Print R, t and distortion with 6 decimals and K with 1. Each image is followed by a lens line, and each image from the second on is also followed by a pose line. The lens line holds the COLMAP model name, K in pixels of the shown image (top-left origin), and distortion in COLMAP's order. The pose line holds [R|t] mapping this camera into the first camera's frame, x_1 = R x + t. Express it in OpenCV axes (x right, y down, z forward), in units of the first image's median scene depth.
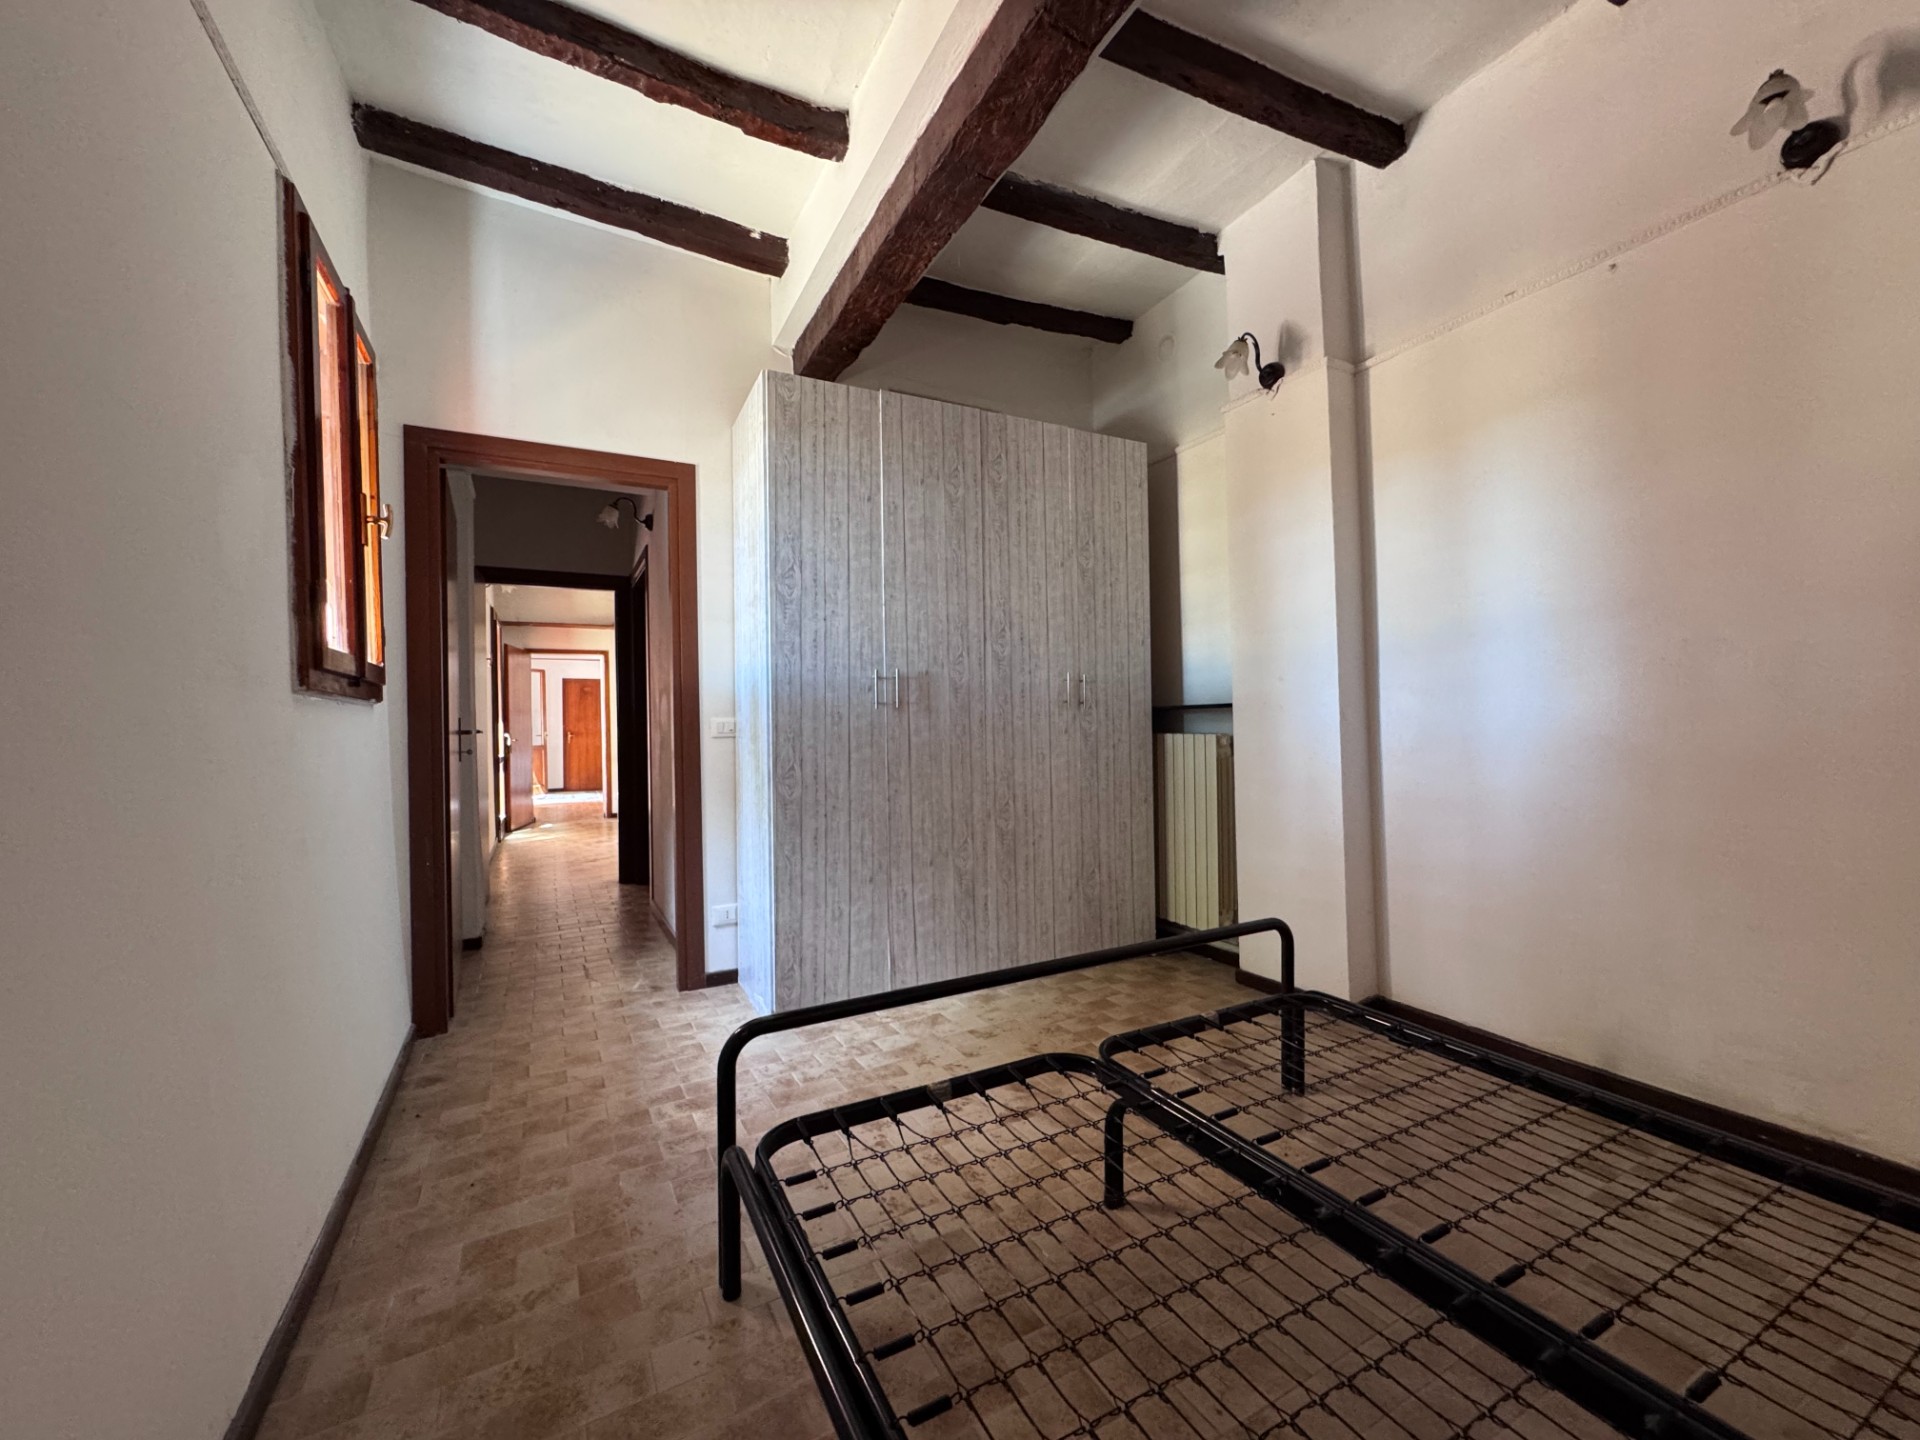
lens RADIAL K [[770.6, 0, 969.2], [0, 770.6, 712.0], [0, 0, 1]] dist [-0.003591, 0.000116]
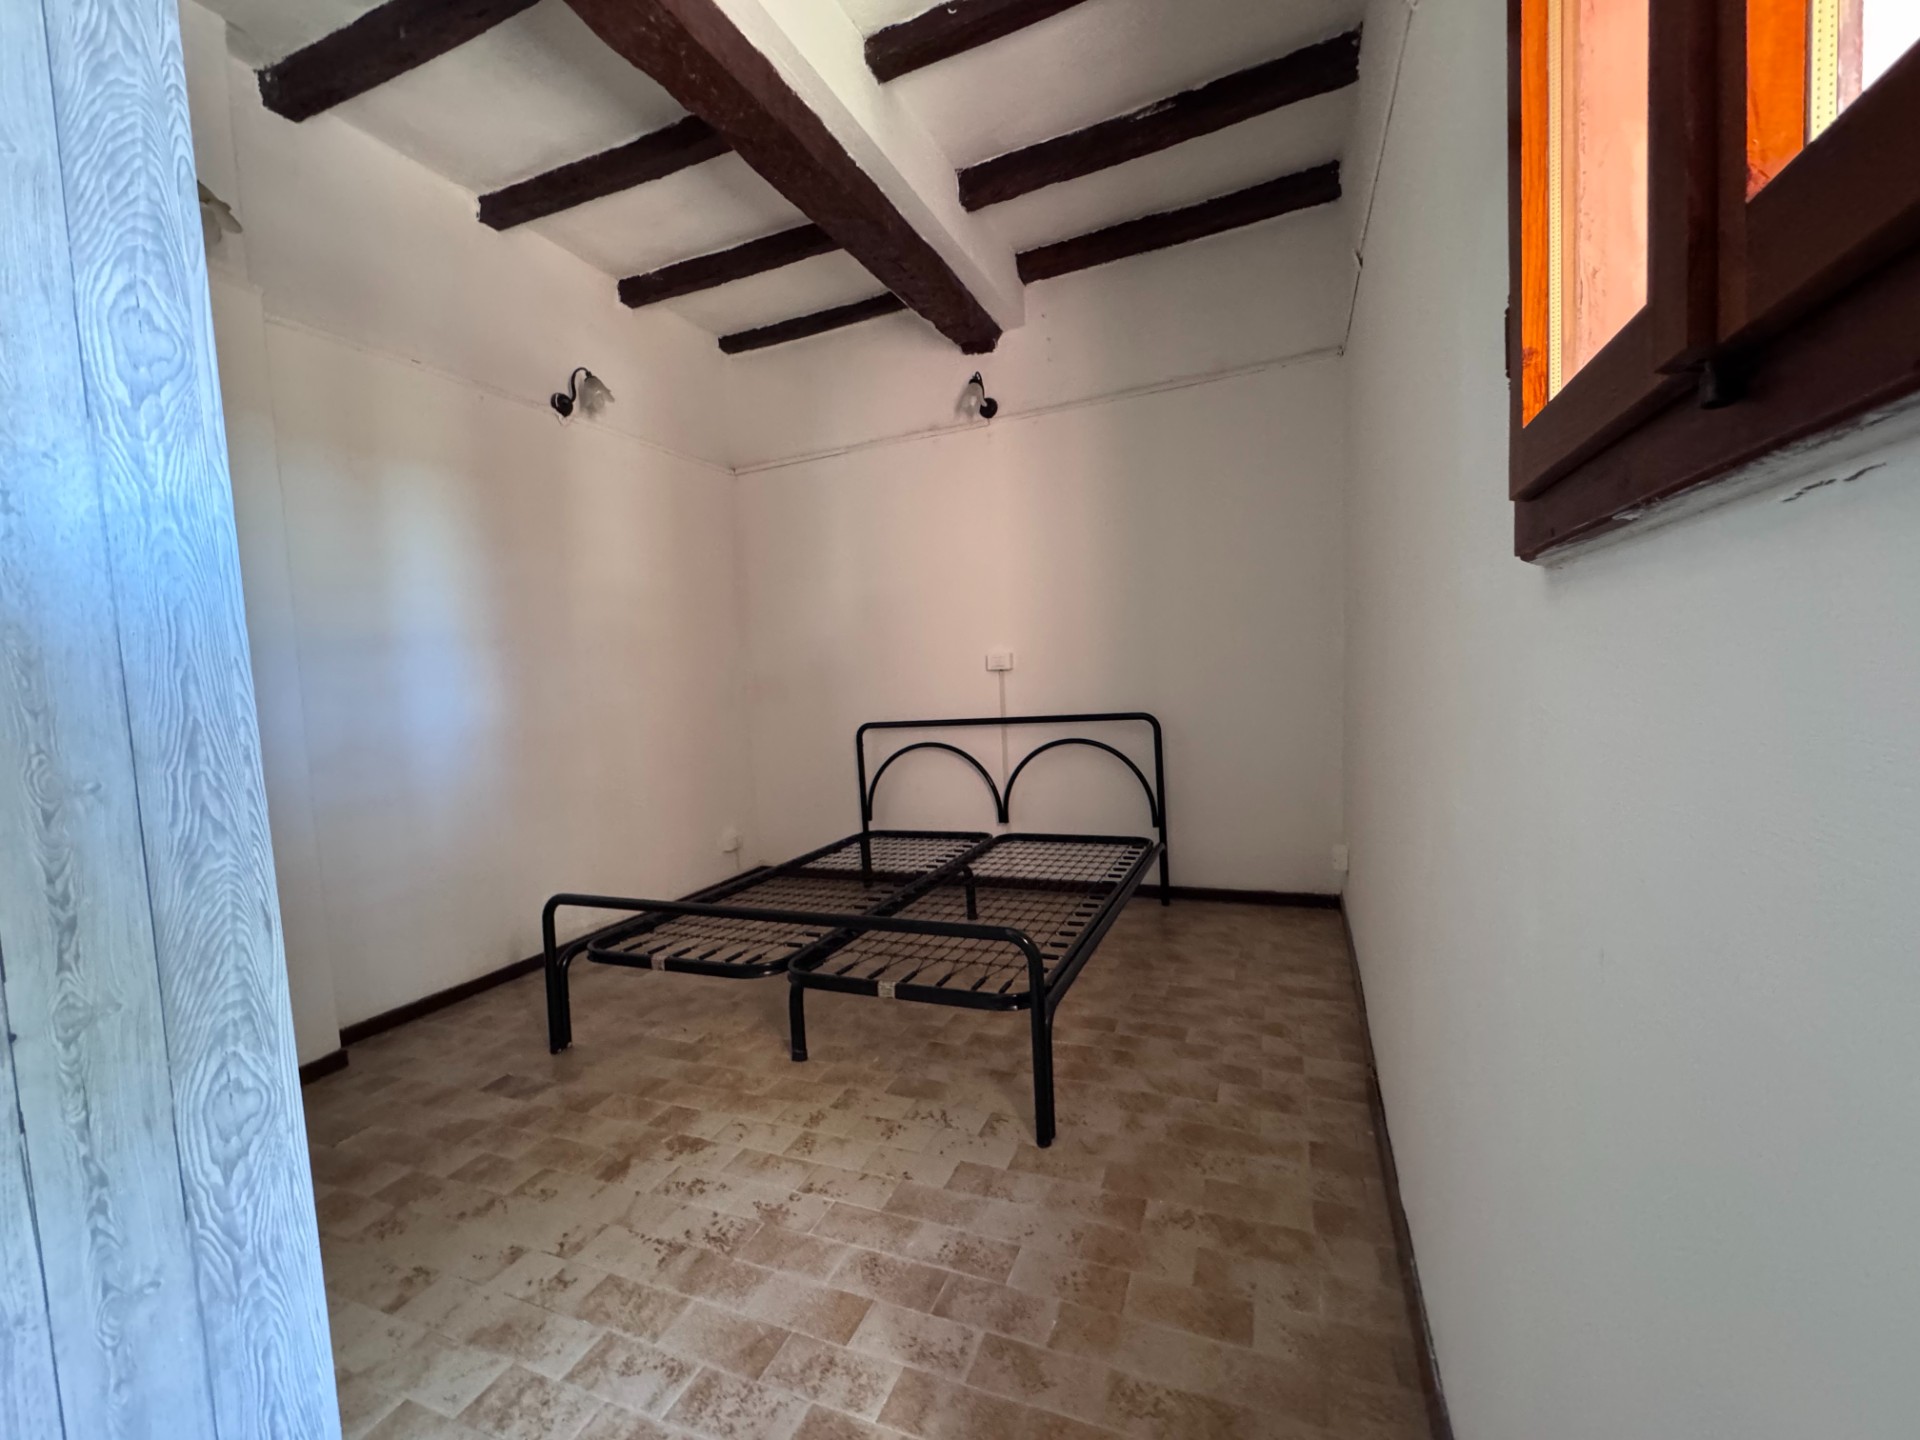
lens RADIAL K [[770.6, 0, 971.8], [0, 770.6, 725.9], [0, 0, 1]] dist [-0.003591, 0.000116]
pose [[-0.633523, -0.003332, 0.773717, -0.794813], [0.057402, 0.997033, 0.051294, 0.020784], [-0.771592, 0.076909, -0.631451, 1.223105]]
